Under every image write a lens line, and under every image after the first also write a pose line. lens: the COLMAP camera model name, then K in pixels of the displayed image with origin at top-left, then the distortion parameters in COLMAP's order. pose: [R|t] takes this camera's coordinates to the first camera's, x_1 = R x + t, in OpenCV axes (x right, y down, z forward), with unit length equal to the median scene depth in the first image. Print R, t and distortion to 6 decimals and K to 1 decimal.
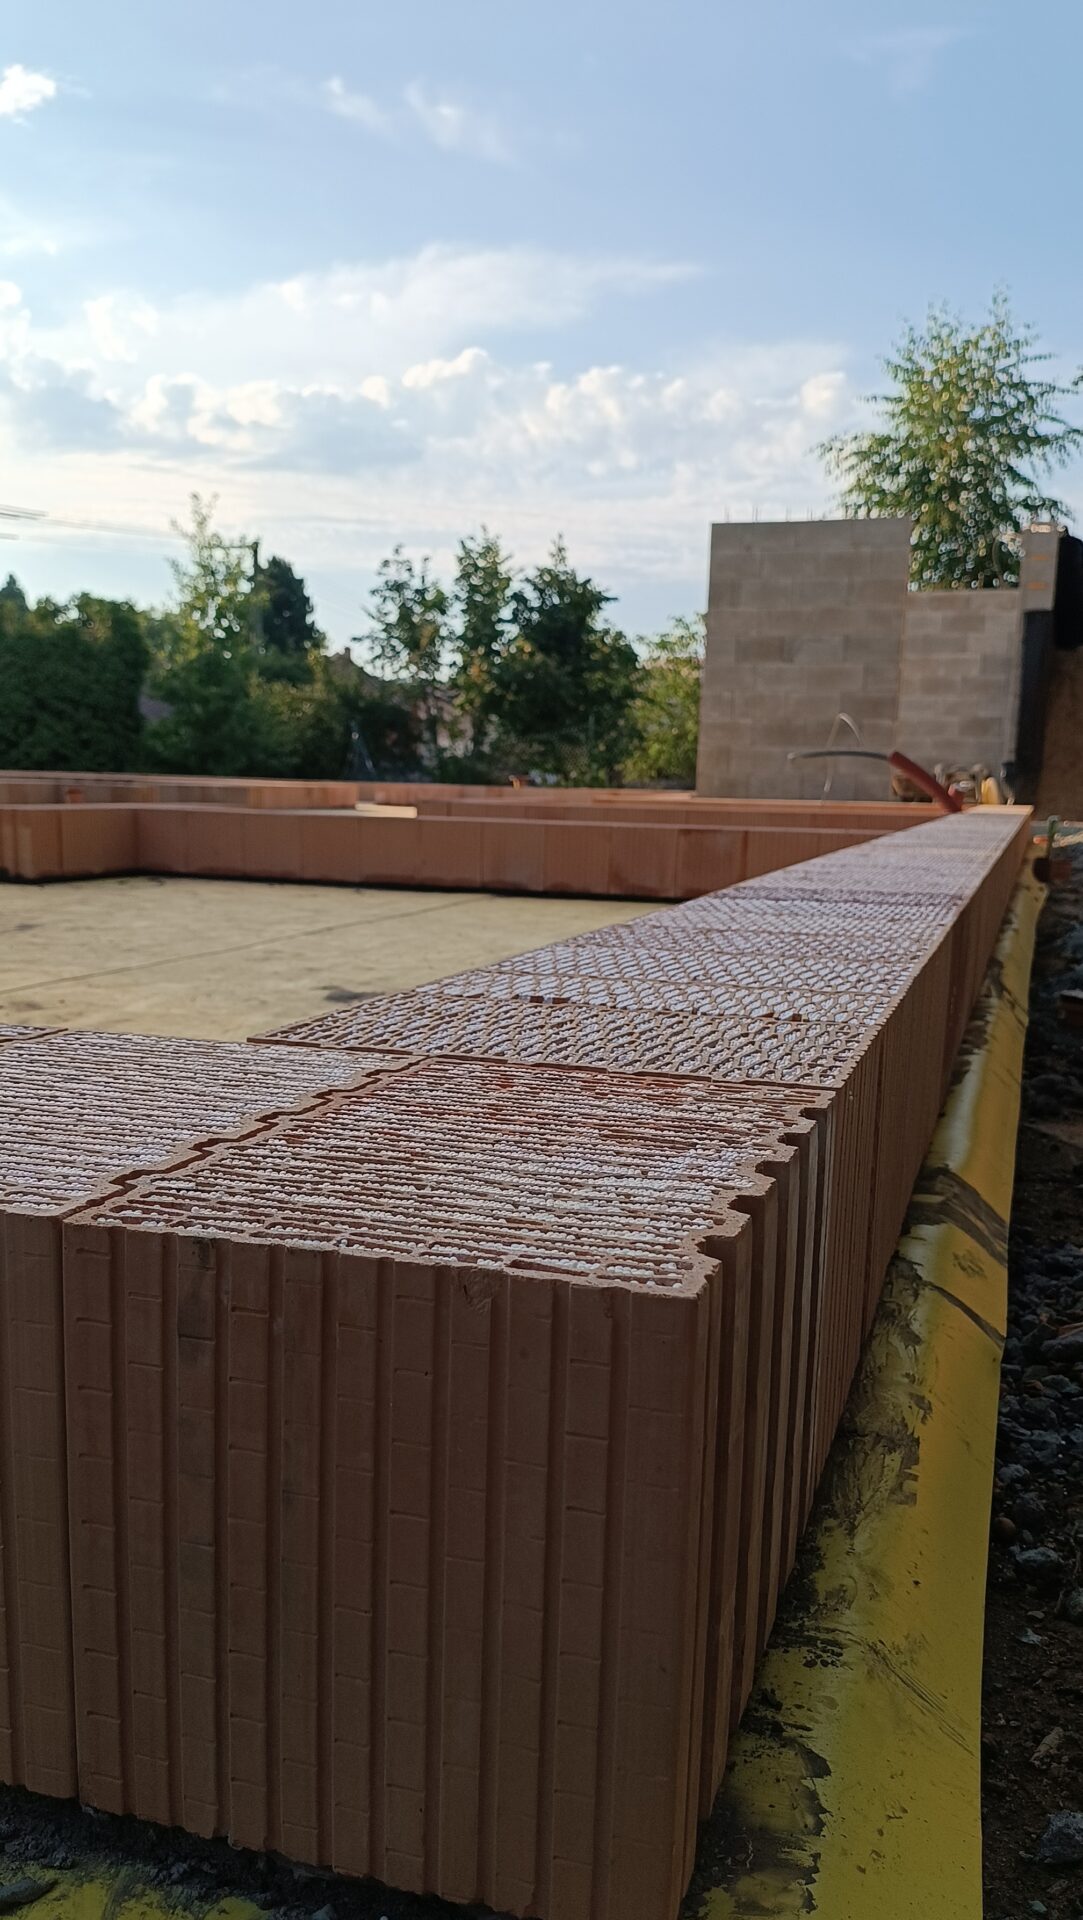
lens RADIAL K [[1465.0, 0, 534.4], [0, 1465.0, 1152.1], [0, 0, 1]] dist [0.083297, -0.169557]
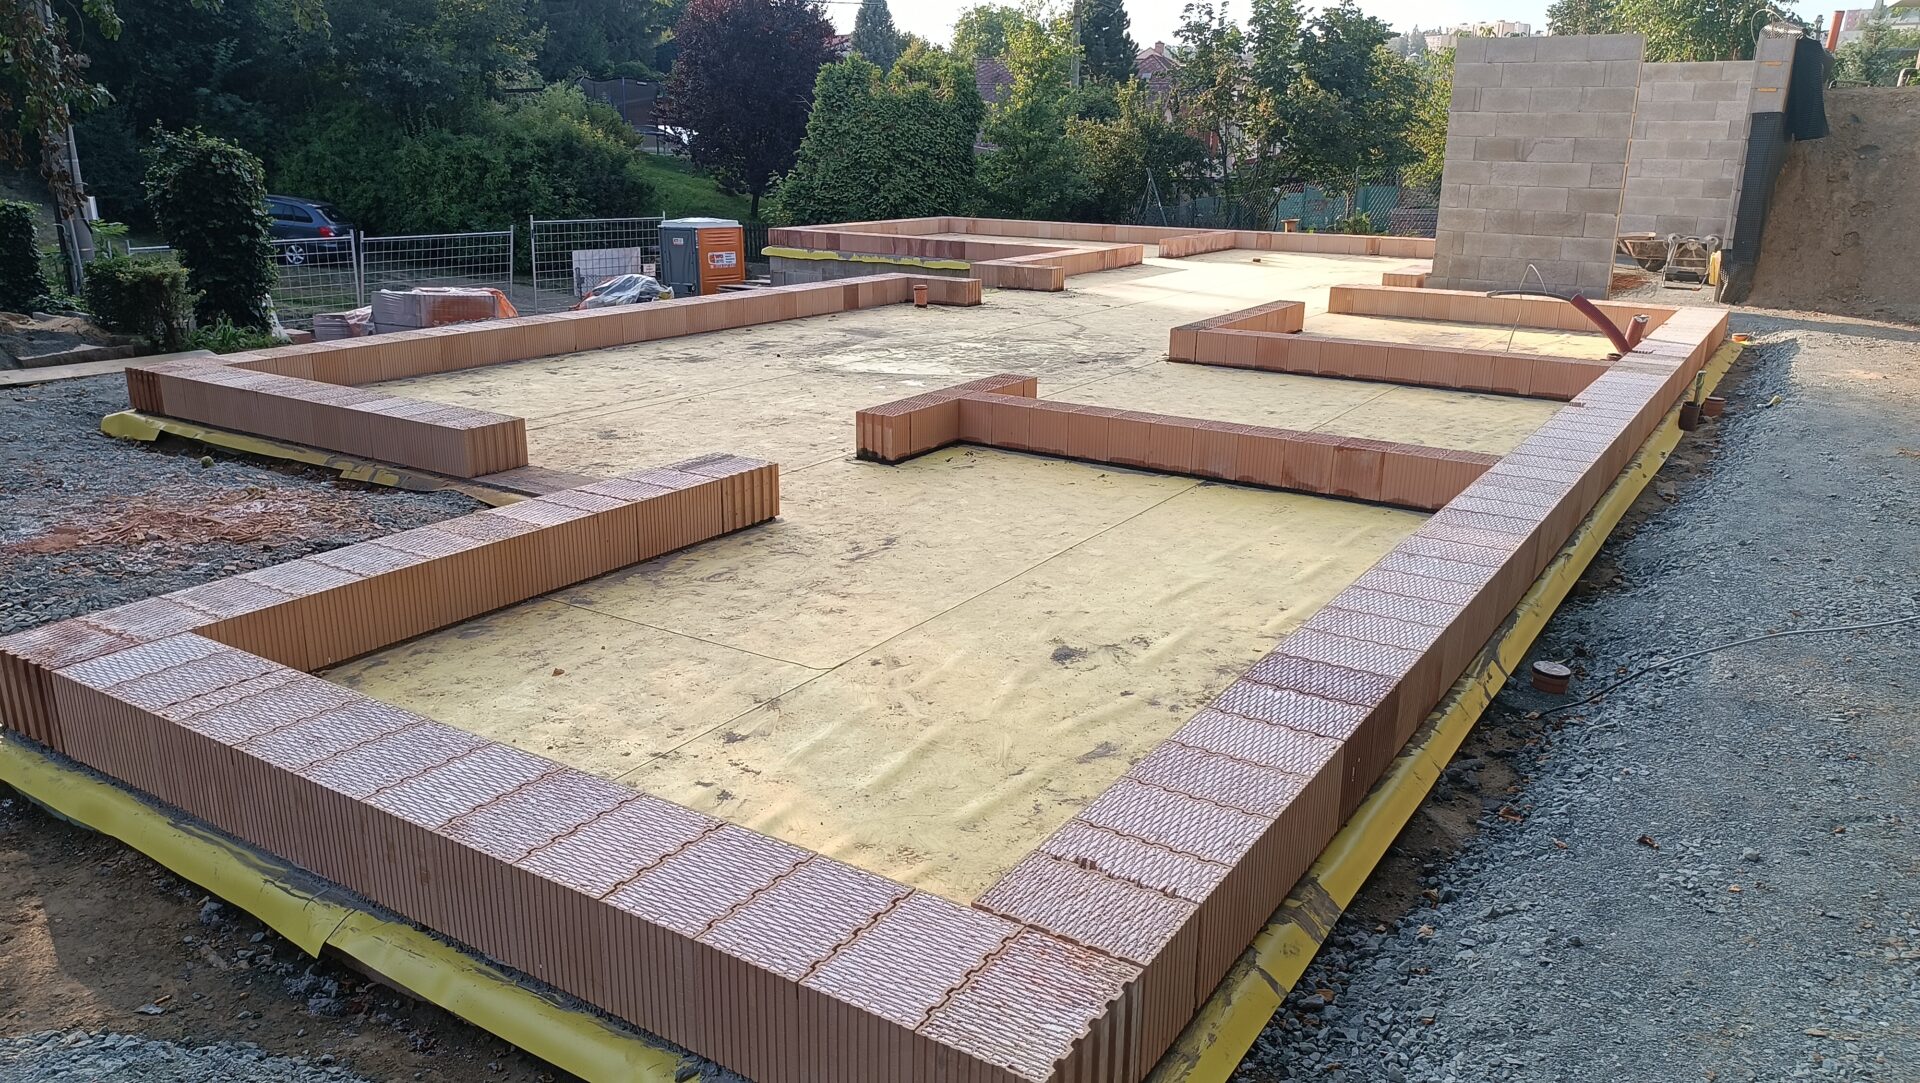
lens RADIAL K [[1465.0, 0, 960.0], [0, 1465.0, 541.5], [0, 0, 1]] dist [0.083297, -0.169557]
pose [[0.963906, 0.062640, -0.258771, 0.059156], [-0.034967, 0.993295, 0.110196, -0.130472], [0.263938, -0.097170, 0.959633, -0.210407]]
